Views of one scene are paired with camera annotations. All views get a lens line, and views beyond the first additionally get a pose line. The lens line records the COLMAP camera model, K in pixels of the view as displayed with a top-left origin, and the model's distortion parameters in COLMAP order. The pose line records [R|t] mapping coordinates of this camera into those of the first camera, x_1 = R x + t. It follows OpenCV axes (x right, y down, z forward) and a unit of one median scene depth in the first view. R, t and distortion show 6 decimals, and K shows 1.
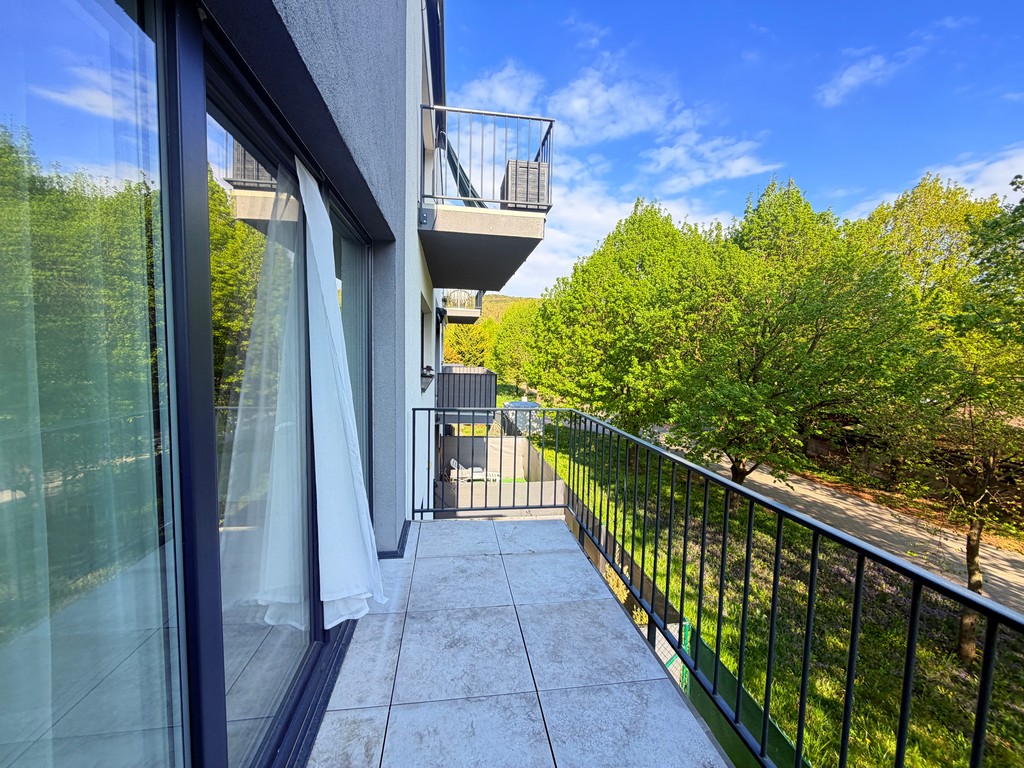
lens RADIAL K [[407.7, 0, 504.6], [0, 407.7, 379.8], [0, 0, 1]] dist [-0.003553, 0.000643]
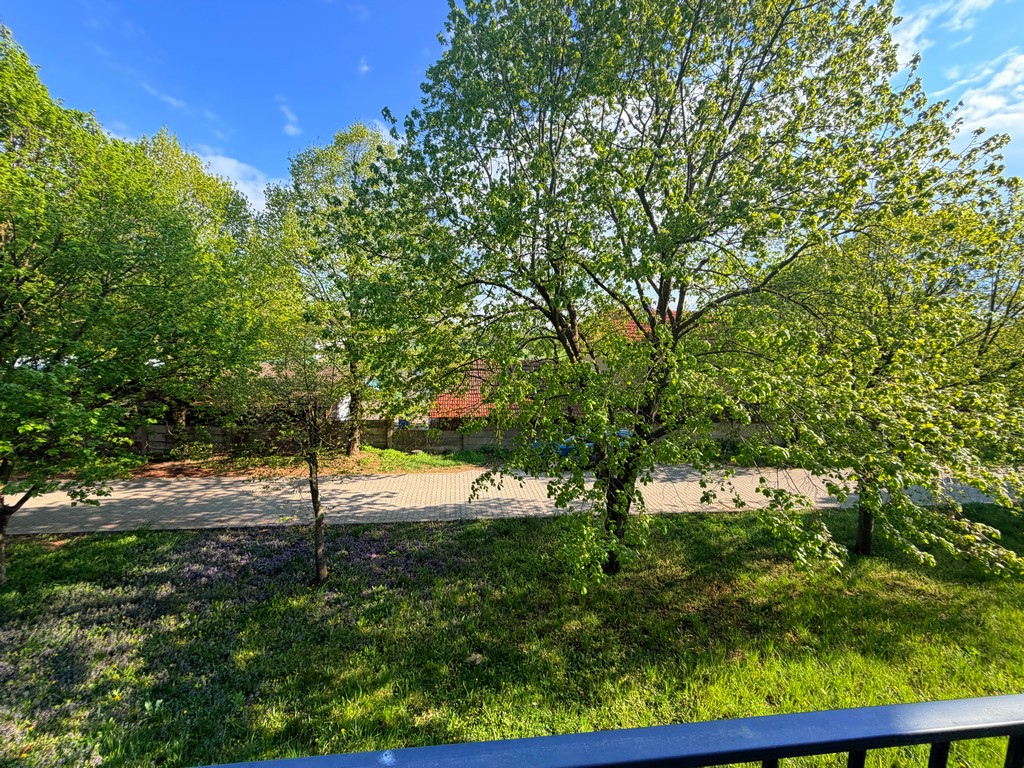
lens RADIAL K [[407.7, 0, 505.6], [0, 407.7, 383.8], [0, 0, 1]] dist [-0.003553, 0.000643]
pose [[0.017695, -0.142129, 0.989690, 0.037731], [0.038337, 0.989213, 0.141375, -0.019645], [-0.999108, 0.035440, 0.022953, 0.294514]]
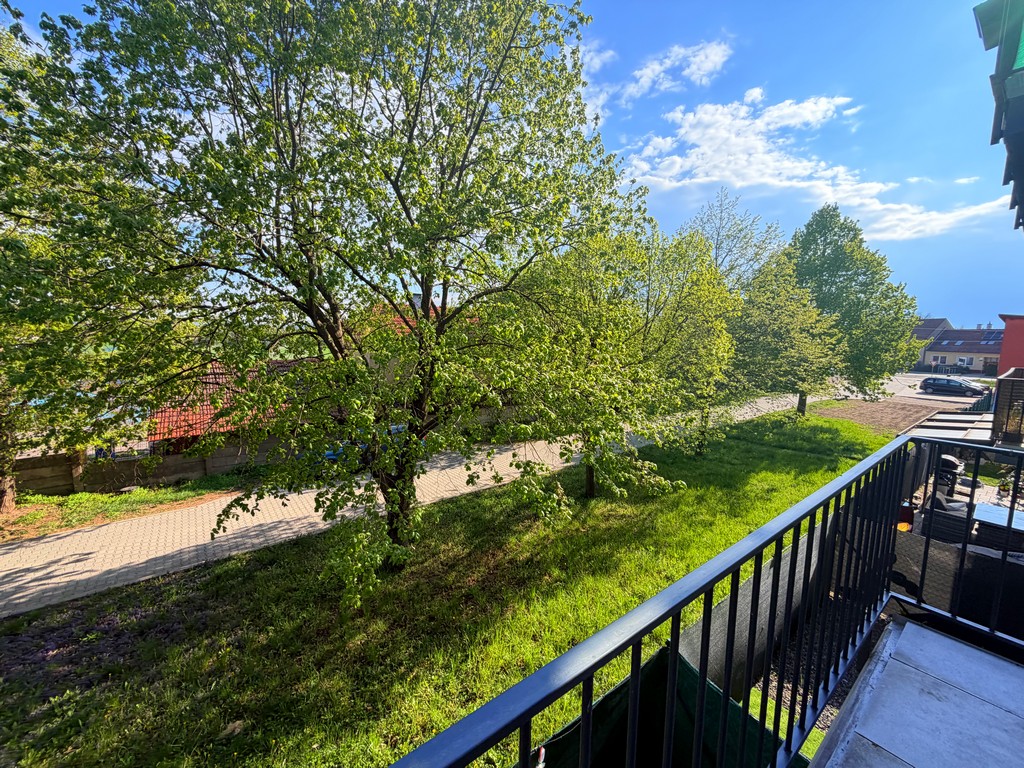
lens RADIAL K [[407.7, 0, 510.2], [0, 407.7, 385.1], [0, 0, 1]] dist [-0.003553, 0.000643]
pose [[-0.497639, -0.137504, 0.856416, 0.045947], [0.029495, 0.984101, 0.175143, -0.017972], [-0.866883, 0.112418, -0.485671, 0.268011]]
